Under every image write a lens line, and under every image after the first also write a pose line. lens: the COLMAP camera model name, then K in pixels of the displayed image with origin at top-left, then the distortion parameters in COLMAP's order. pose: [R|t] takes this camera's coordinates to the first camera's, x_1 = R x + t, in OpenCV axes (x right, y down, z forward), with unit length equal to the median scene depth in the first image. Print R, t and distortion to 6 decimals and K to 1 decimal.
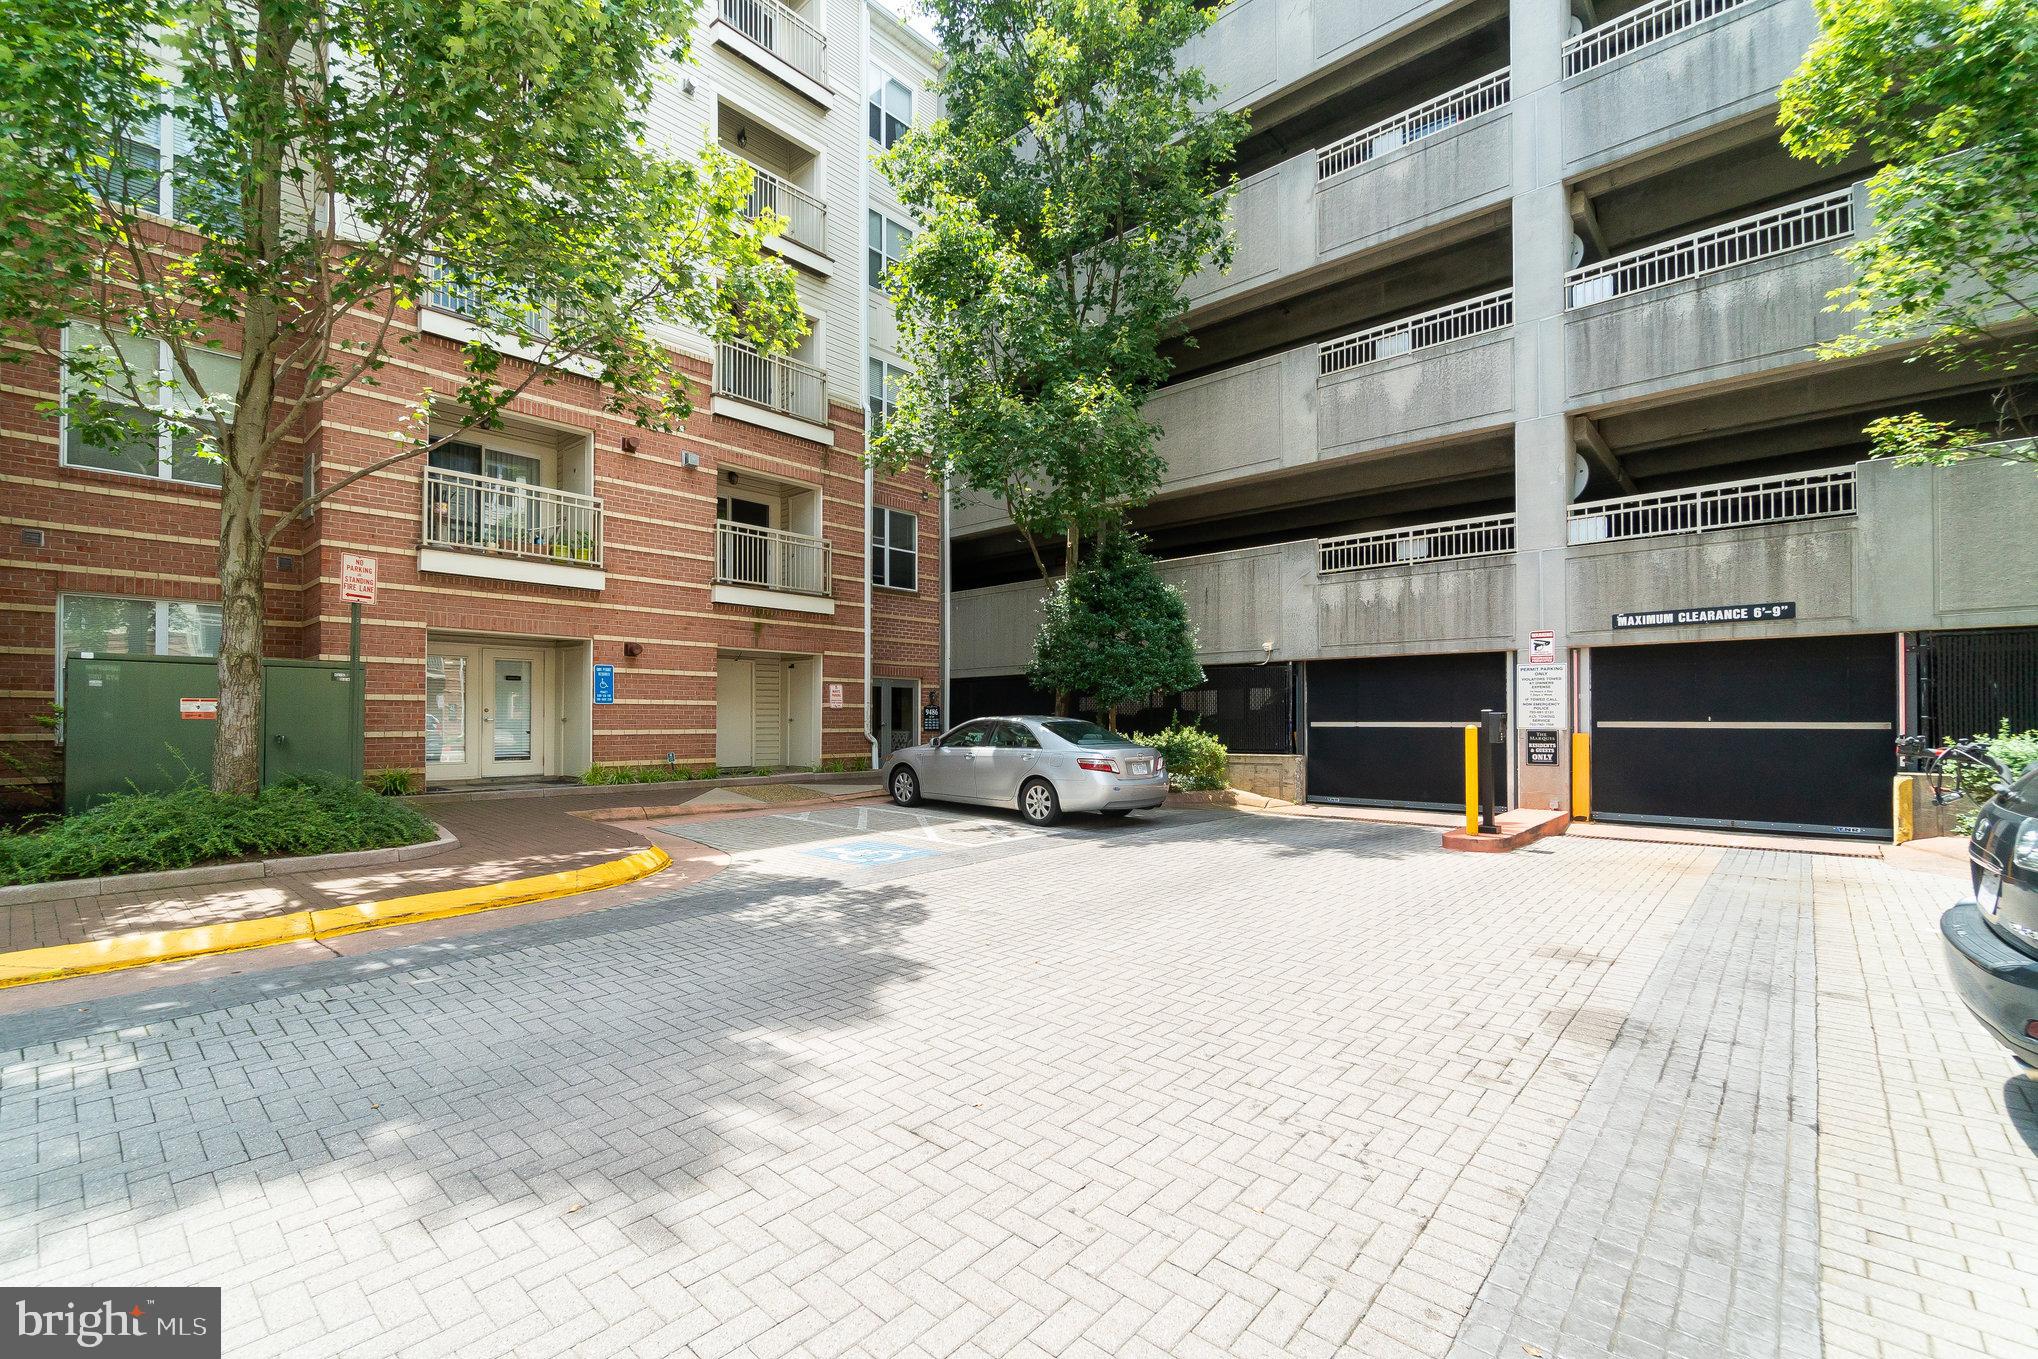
lens RADIAL K [[889.6, 0, 1019.2], [0, 889.6, 722.3], [0, 0, 1]] dist [-0.001210, -0.000146]
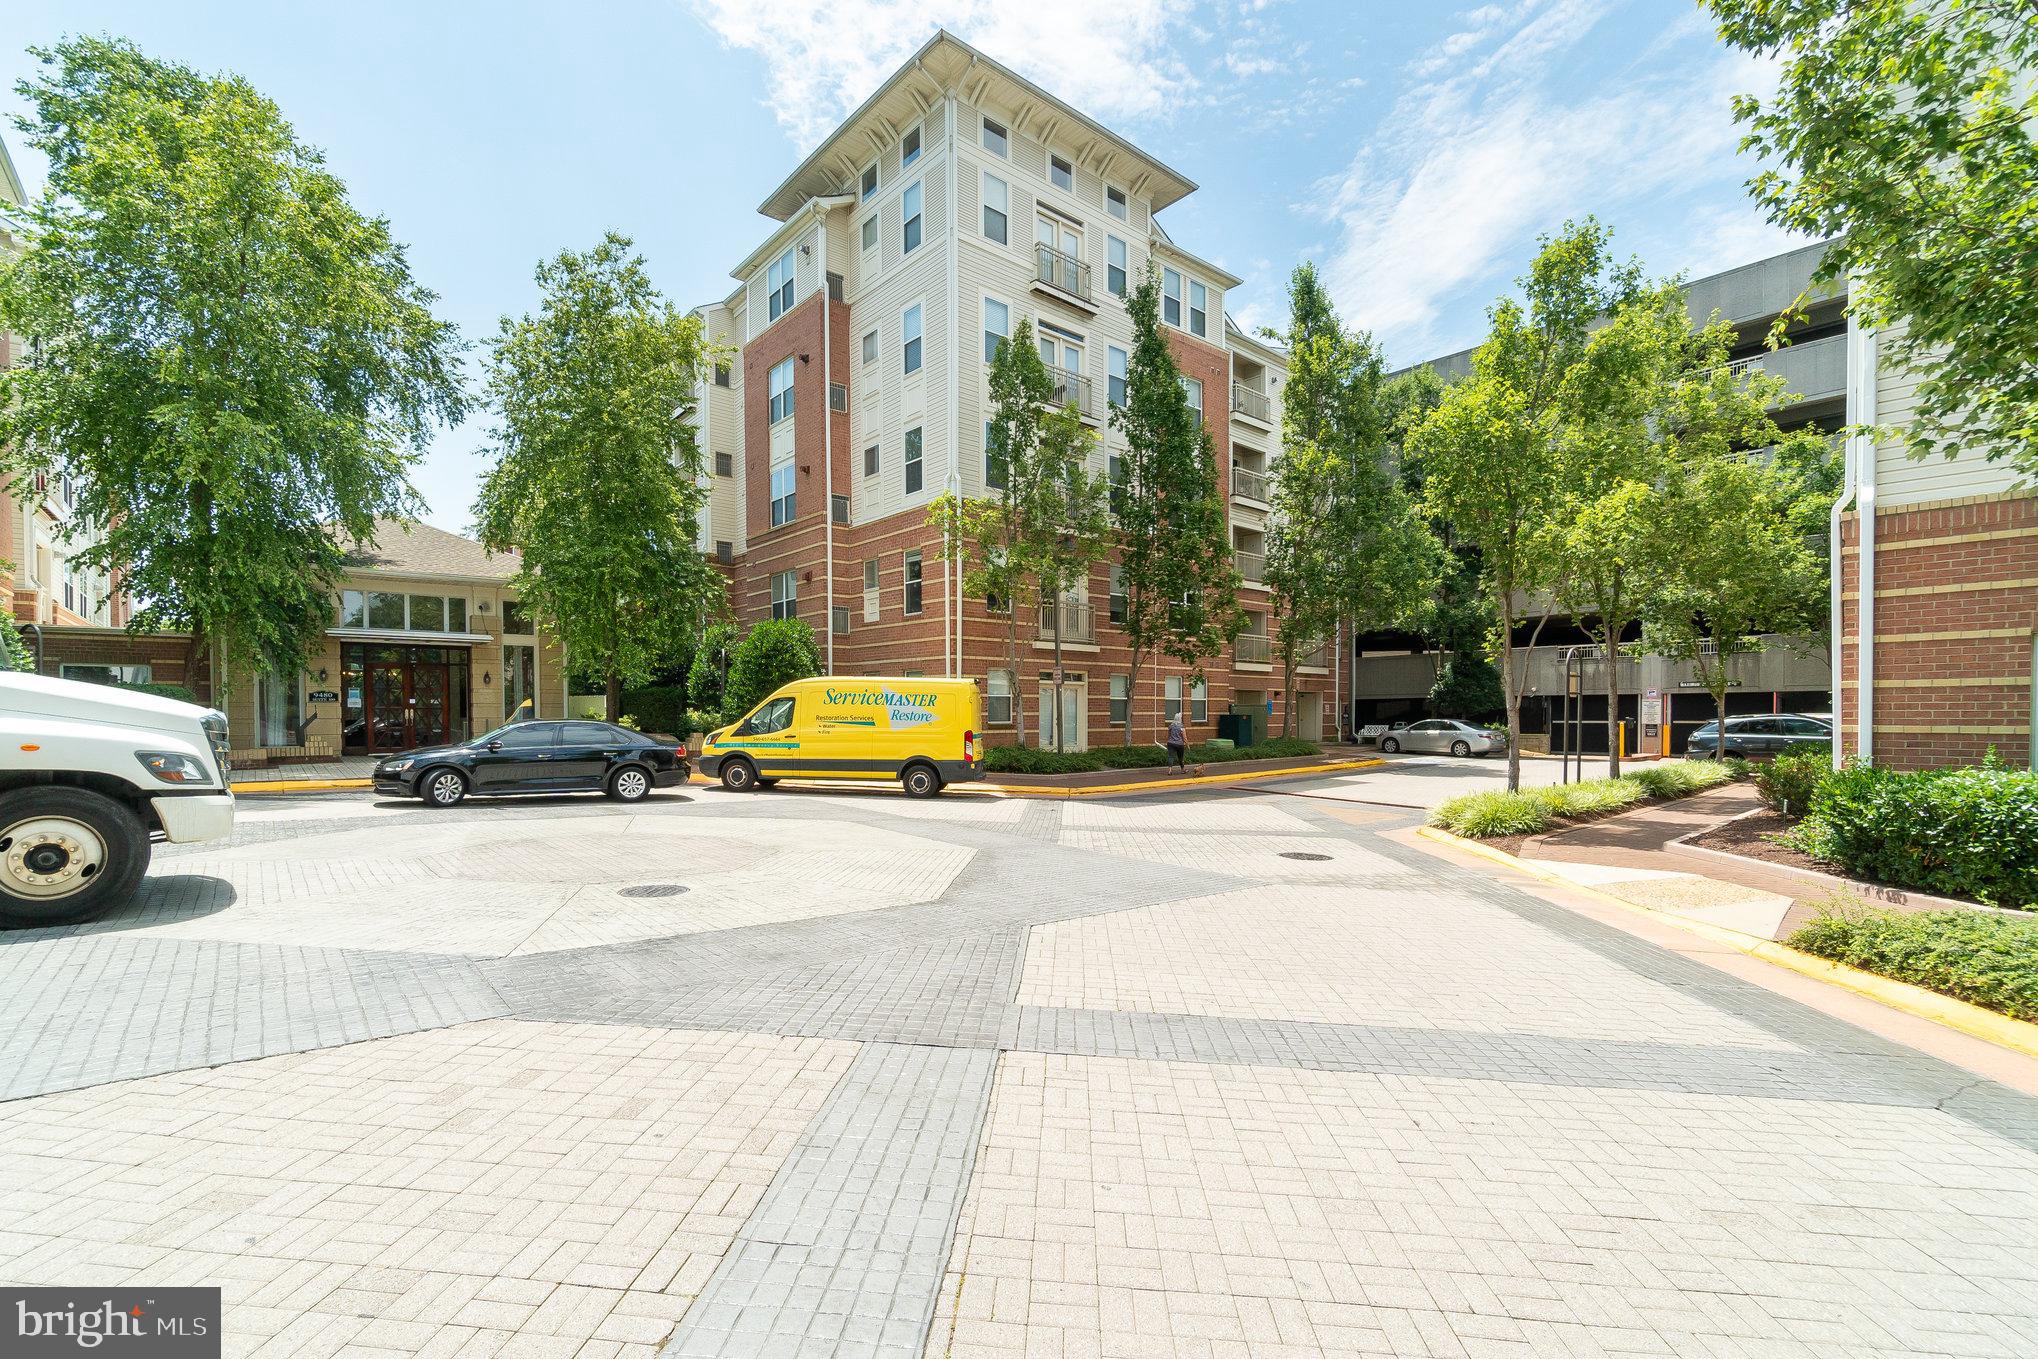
lens RADIAL K [[889.6, 0, 1019.2], [0, 889.6, 722.3], [0, 0, 1]] dist [-0.001210, -0.000146]
pose [[0.991343, -0.000772, -0.131293, -0.955633], [0.001880, 0.999964, 0.008319, -0.022491], [0.131282, -0.008494, 0.991309, -1.915759]]
